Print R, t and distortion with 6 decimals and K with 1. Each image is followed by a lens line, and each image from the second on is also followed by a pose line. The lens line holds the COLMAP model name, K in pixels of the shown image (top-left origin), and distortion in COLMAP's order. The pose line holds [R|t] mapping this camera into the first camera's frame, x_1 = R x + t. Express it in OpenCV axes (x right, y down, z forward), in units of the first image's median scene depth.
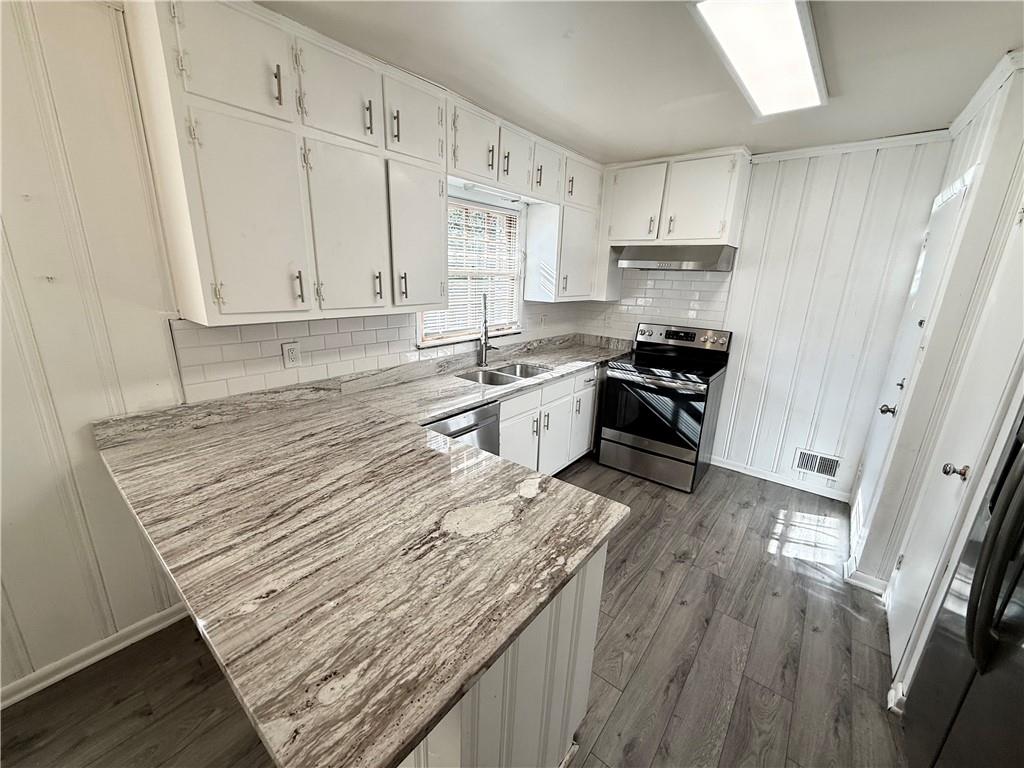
lens RADIAL K [[406.7, 0, 507.4], [0, 406.7, 383.4], [0, 0, 1]] dist [0.002292, 0.000342]
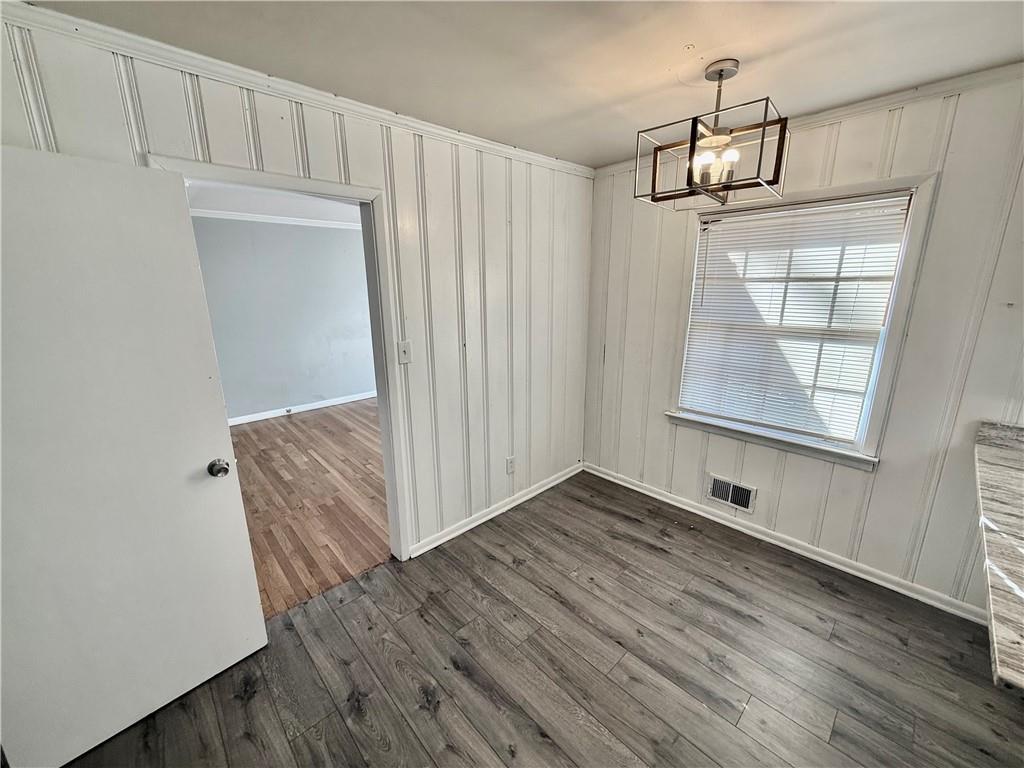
lens RADIAL K [[406.7, 0, 510.0], [0, 406.7, 384.6], [0, 0, 1]] dist [0.002292, 0.000342]
pose [[-0.133581, 0.205644, -0.969467, 0.302066], [-0.259872, 0.936735, 0.234508, 0.067926], [0.956359, 0.283263, -0.071689, -0.267844]]
